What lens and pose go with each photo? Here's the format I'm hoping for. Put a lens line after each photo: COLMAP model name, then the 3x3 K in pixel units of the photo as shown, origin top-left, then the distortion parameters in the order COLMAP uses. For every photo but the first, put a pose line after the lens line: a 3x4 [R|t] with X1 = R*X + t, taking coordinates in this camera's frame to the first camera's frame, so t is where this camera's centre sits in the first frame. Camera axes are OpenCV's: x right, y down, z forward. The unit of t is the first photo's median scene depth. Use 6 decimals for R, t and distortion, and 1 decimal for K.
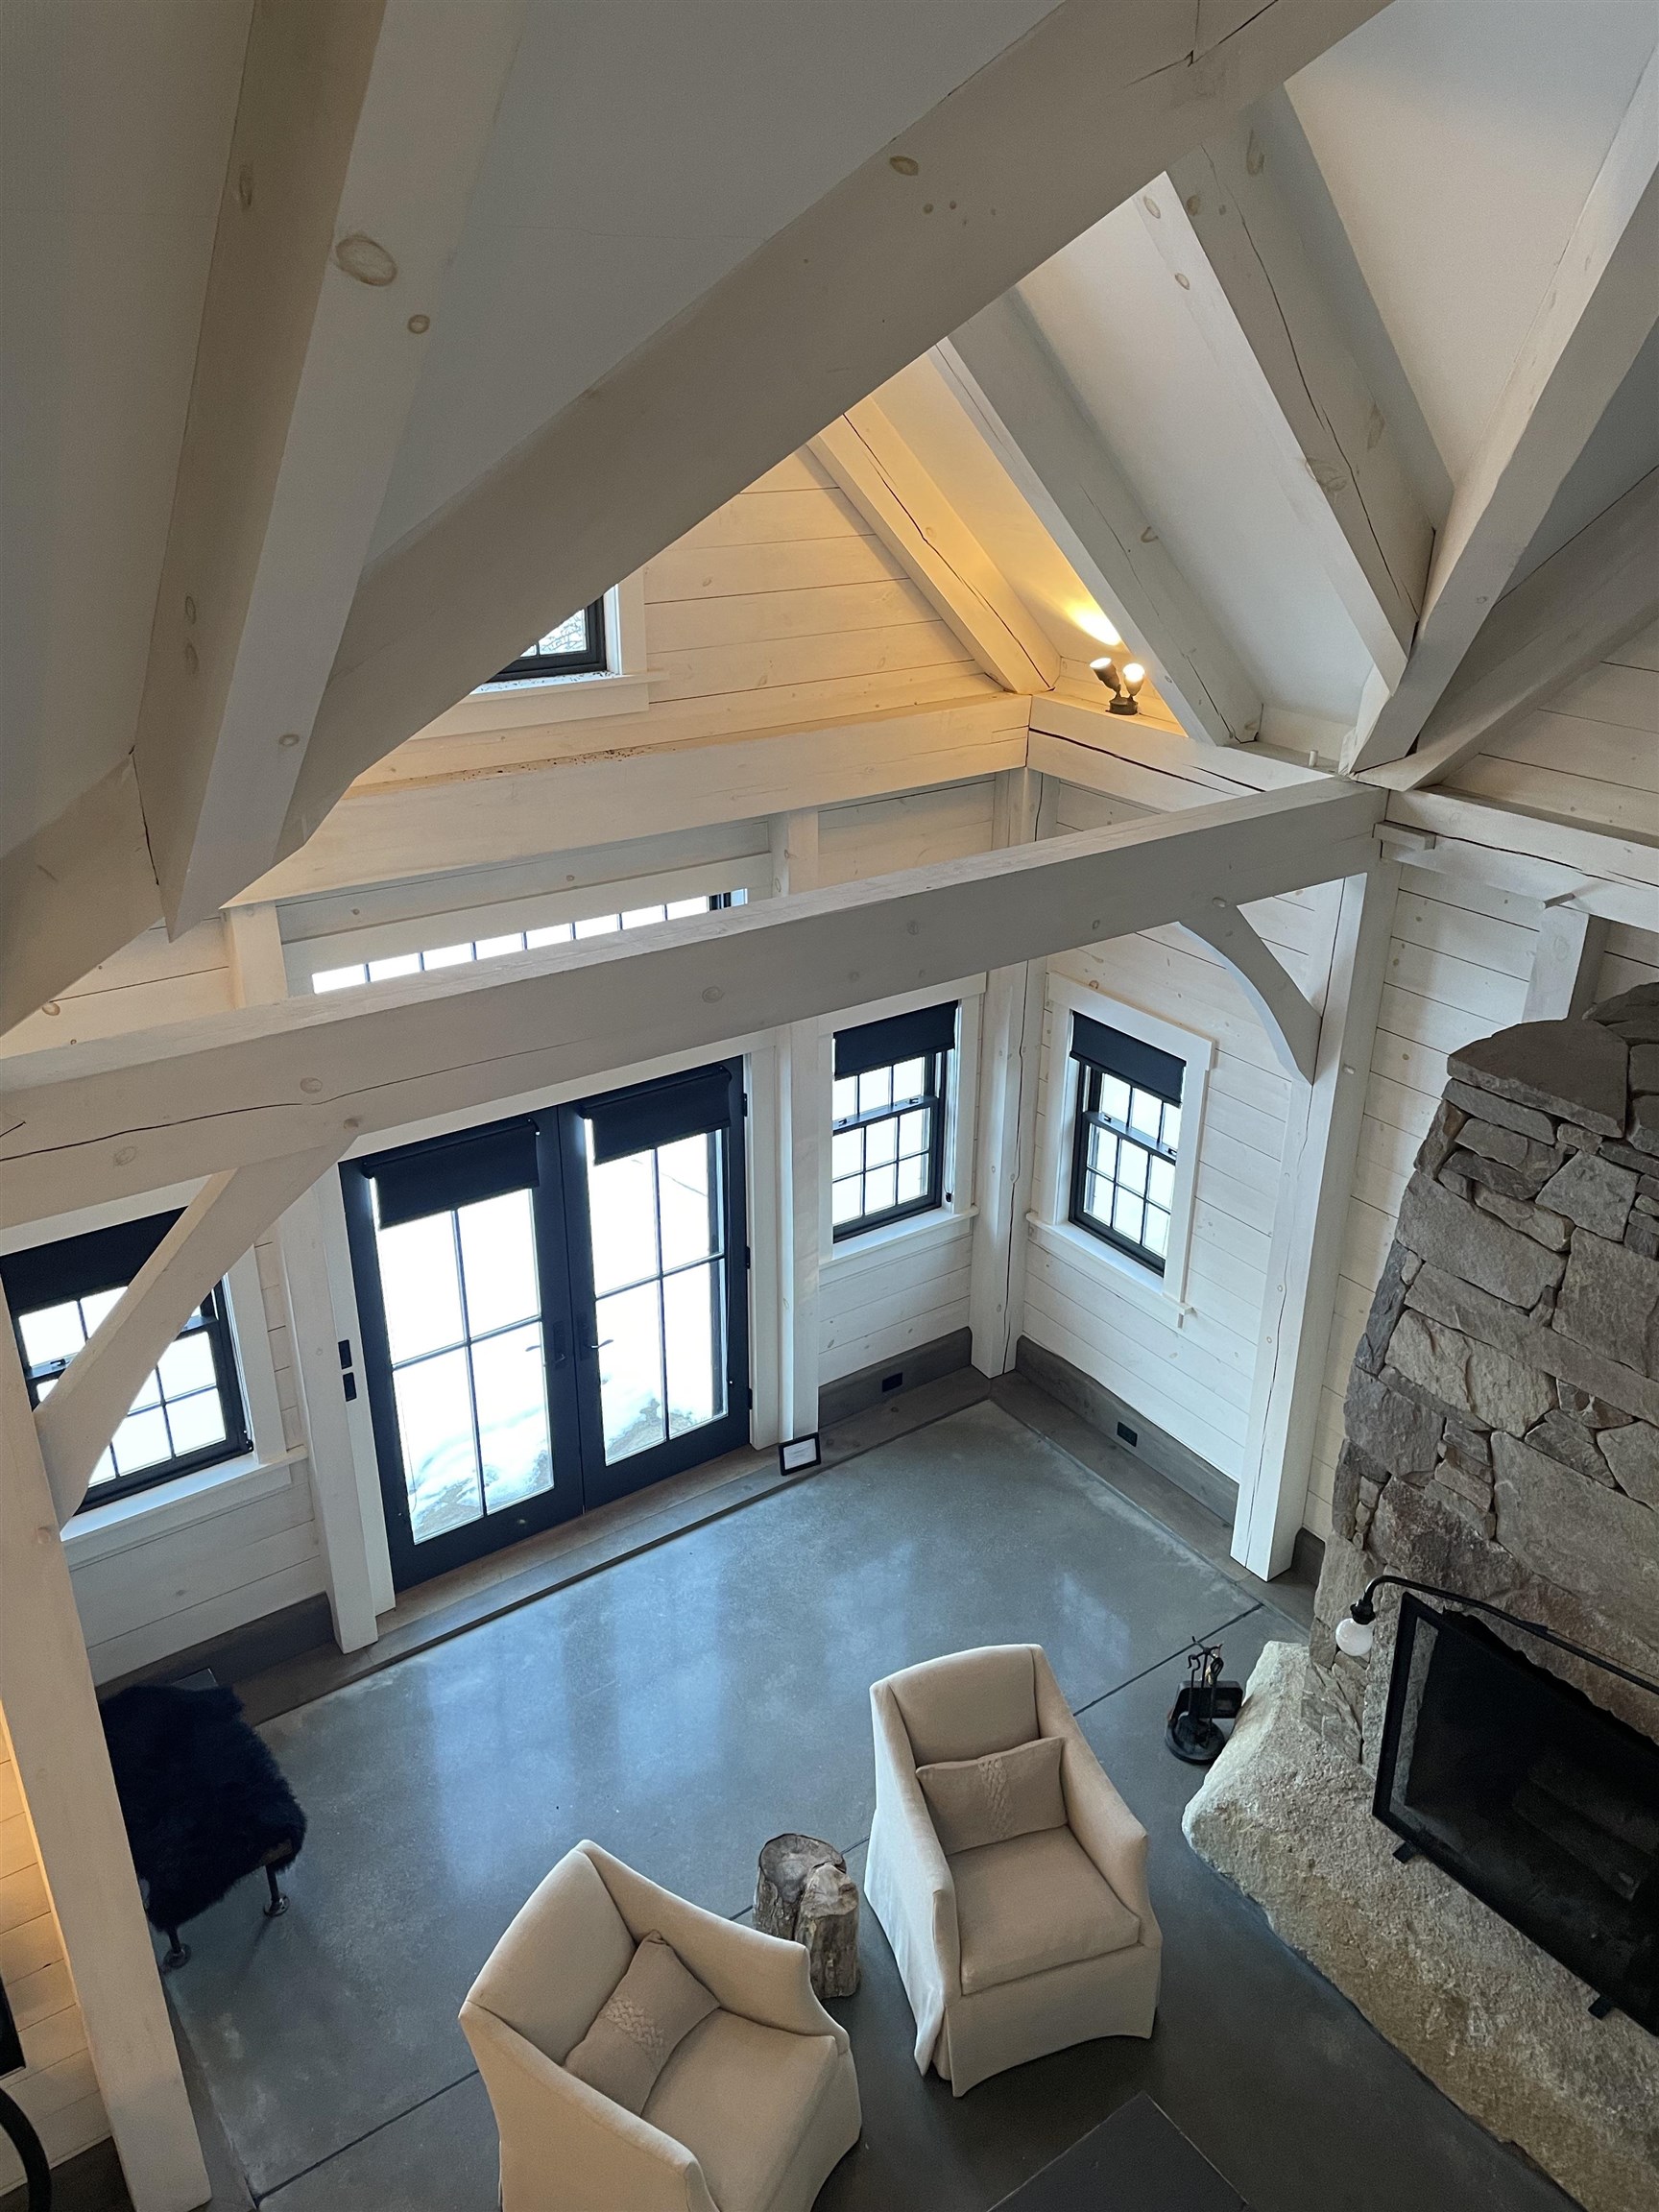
lens RADIAL K [[1683.8, 0, 818.7], [0, 1683.8, 1085.7], [0, 0, 1]] dist [0.011630, -0.013083]
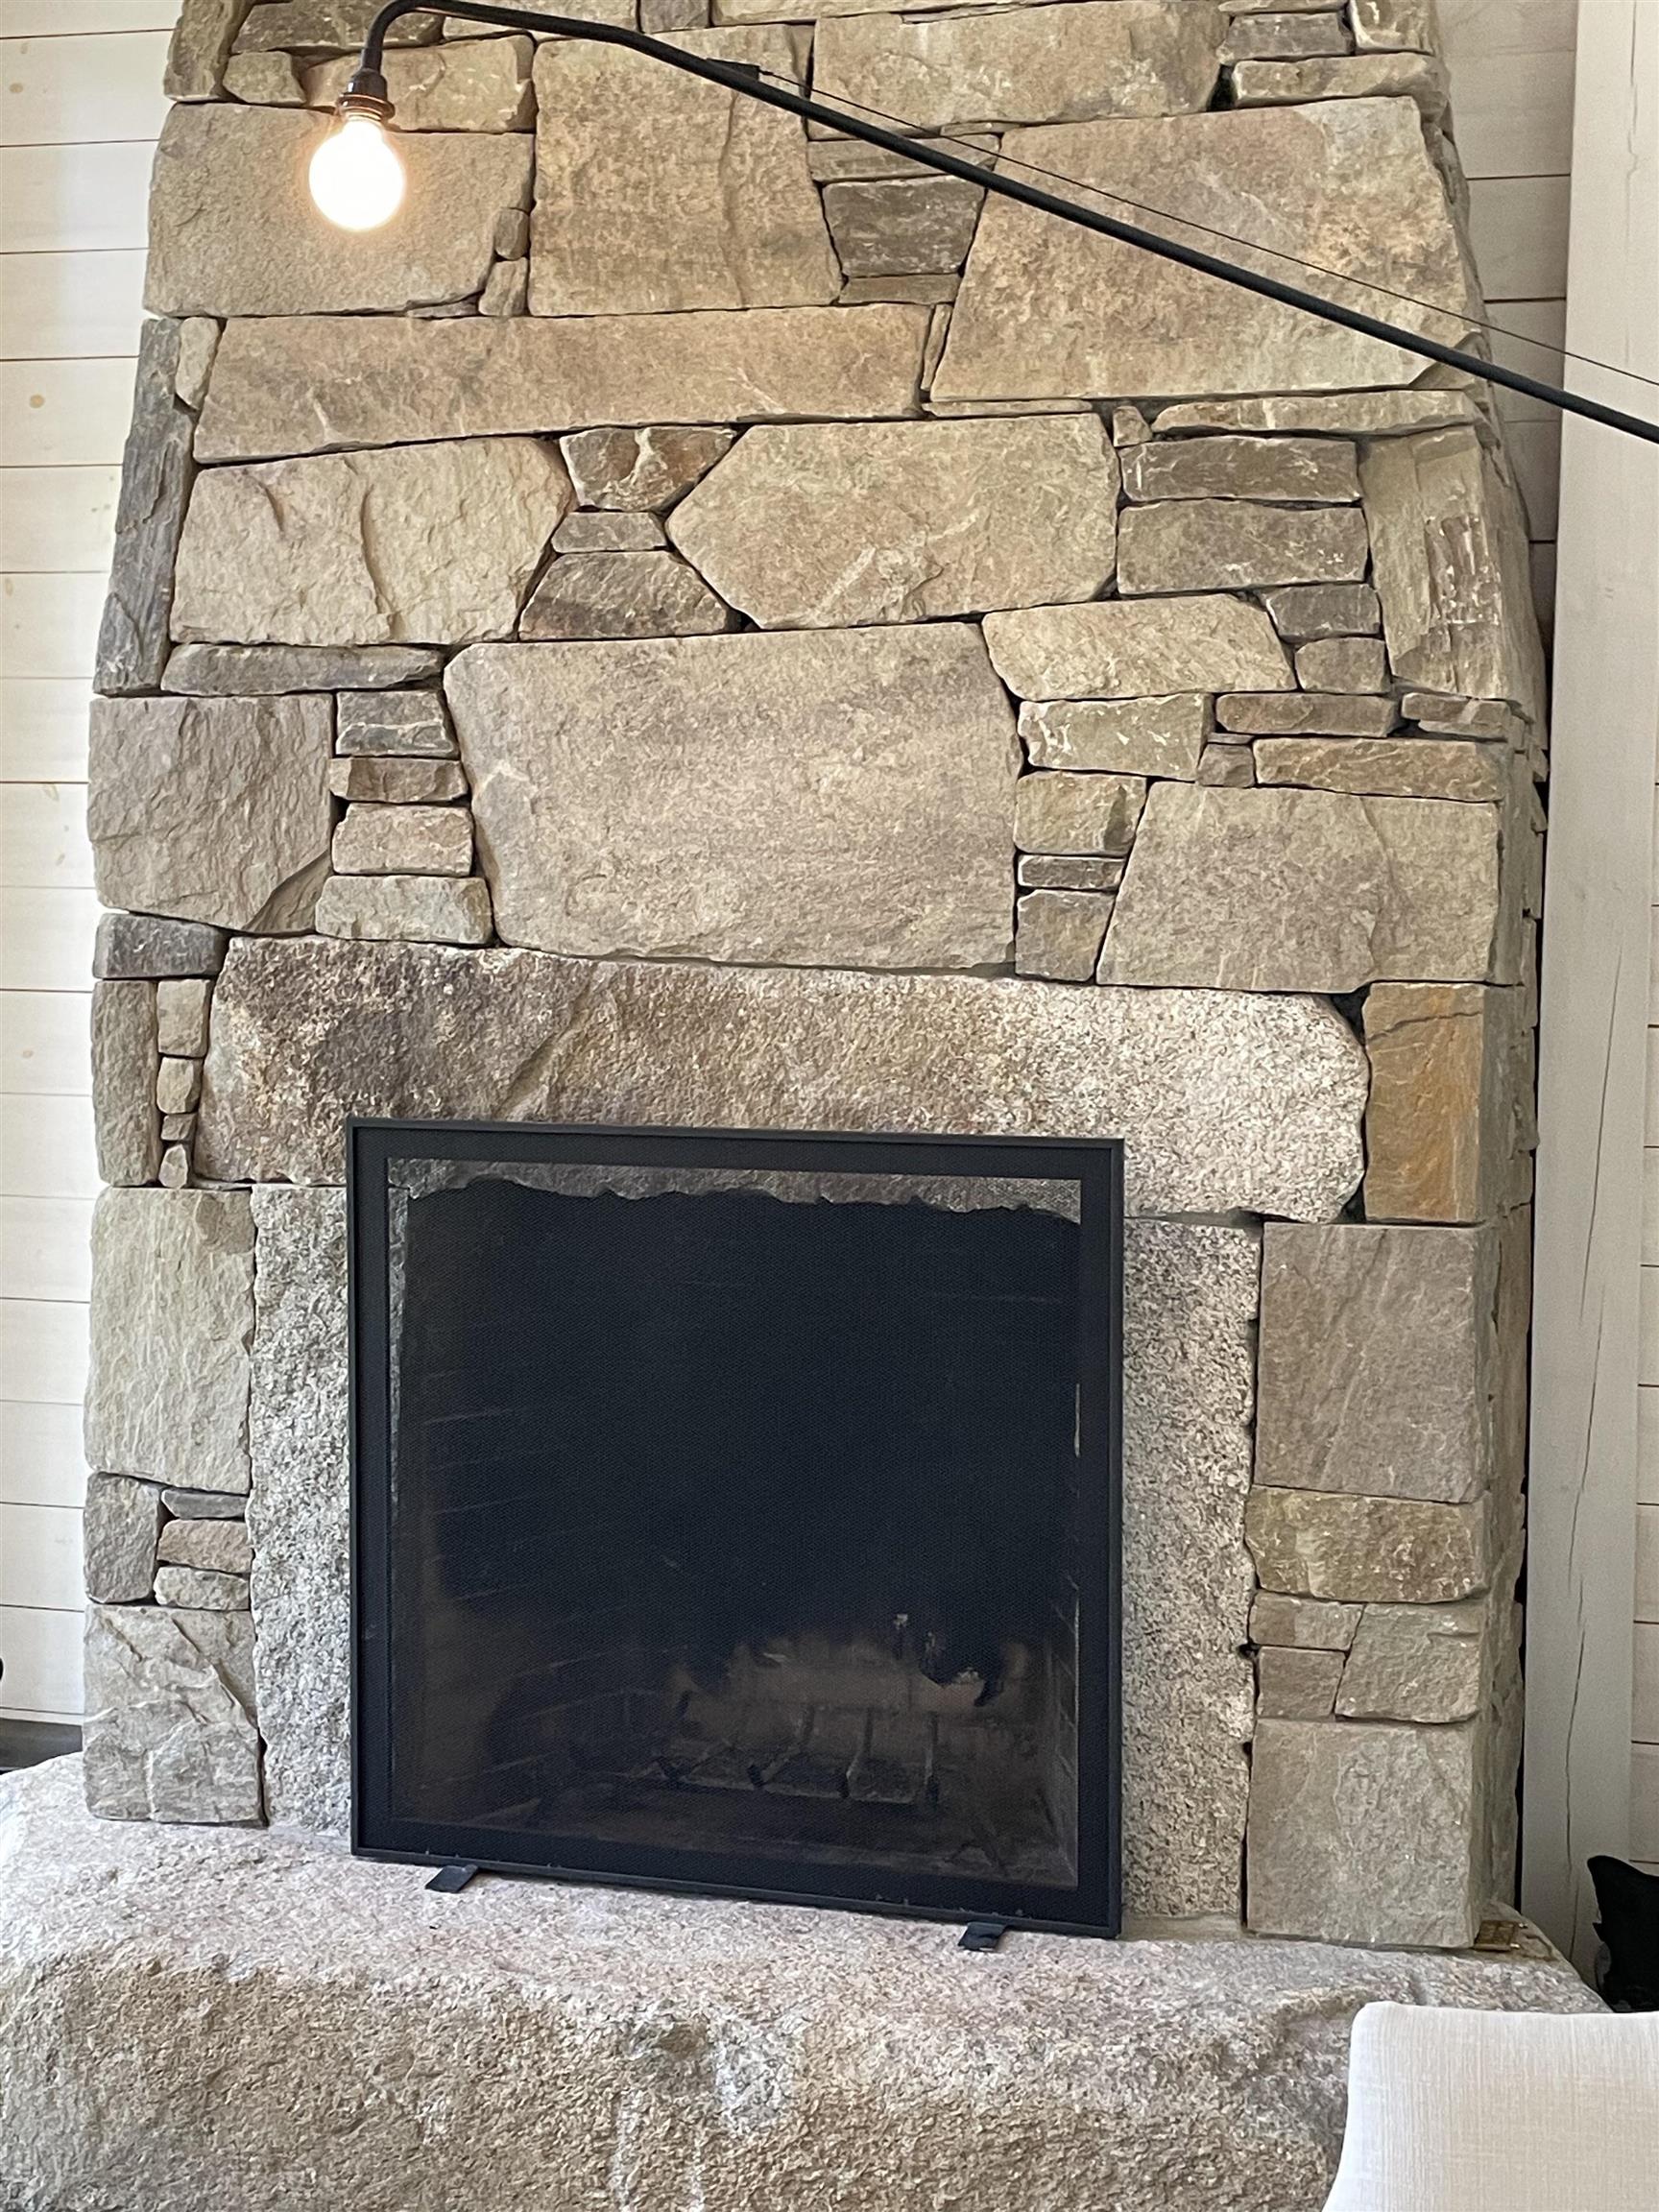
lens RADIAL K [[3042.0, 0, 812.0], [0, 3042.0, 1107.9], [0, 0, 1]] dist [0.130981, 0.000000]
pose [[0.777329, -0.007066, 0.629054, -0.024774], [0.247621, 0.922653, -0.295625, 0.552503], [-0.578310, 0.385565, 0.718955, 0.408544]]
